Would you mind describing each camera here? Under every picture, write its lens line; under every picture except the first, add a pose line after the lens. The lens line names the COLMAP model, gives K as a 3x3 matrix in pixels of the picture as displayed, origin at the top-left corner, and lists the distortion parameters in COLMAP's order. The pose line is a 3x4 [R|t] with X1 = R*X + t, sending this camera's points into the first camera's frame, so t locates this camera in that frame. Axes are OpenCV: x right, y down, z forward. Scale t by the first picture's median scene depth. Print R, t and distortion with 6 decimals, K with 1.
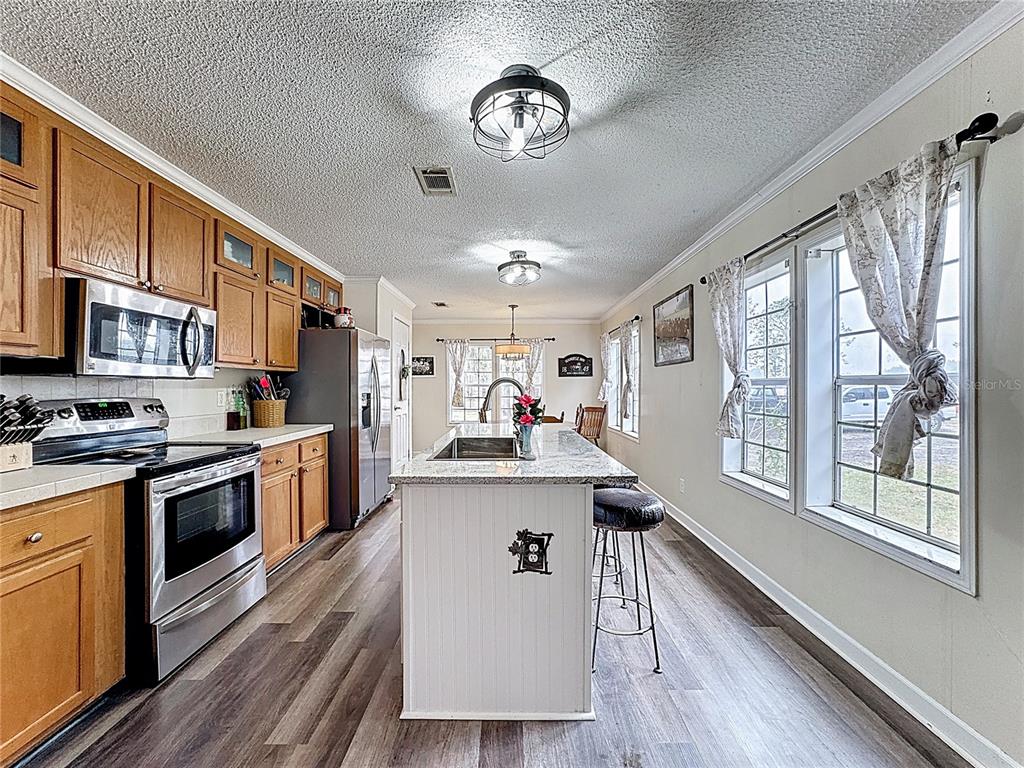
lens RADIAL K [[416.9, 0, 508.5], [0, 416.9, 388.4], [0, 0, 1]] dist [-0.032181, 0.000549]
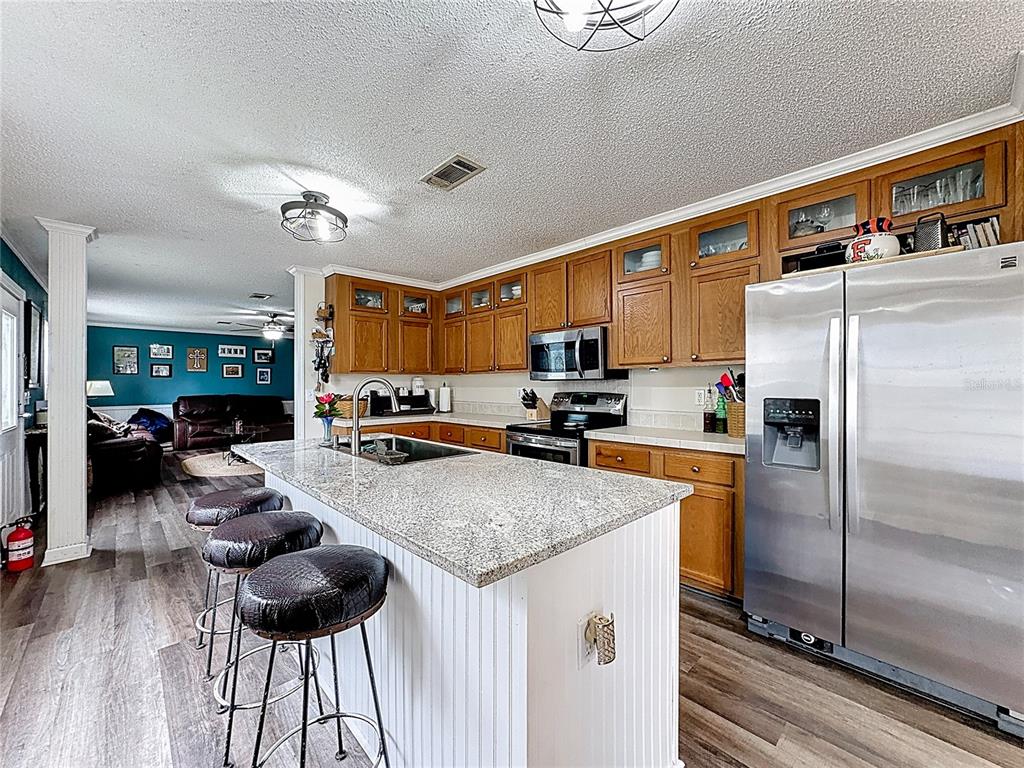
lens RADIAL K [[416.9, 0, 509.1], [0, 416.9, 381.0], [0, 0, 1]] dist [-0.032181, 0.000549]
pose [[-0.727444, -0.004440, -0.686152, 0.147455], [0.000488, 0.999975, -0.006988, -0.003574], [0.686167, -0.005418, -0.727424, 0.664753]]
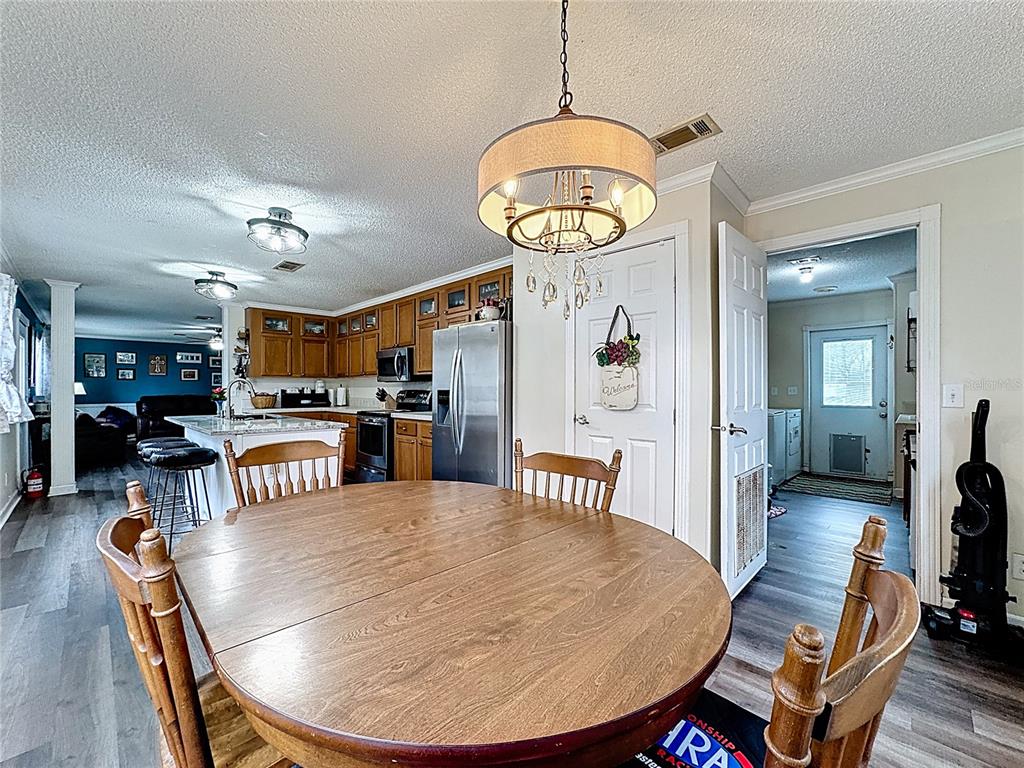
lens RADIAL K [[416.9, 0, 505.7], [0, 416.9, 388.1], [0, 0, 1]] dist [-0.032181, 0.000549]
pose [[-0.696725, -0.001582, -0.717337, 0.158494], [-0.001557, 0.999999, -0.000694, 0.002065], [0.717337, 0.000633, -0.696726, 0.943549]]
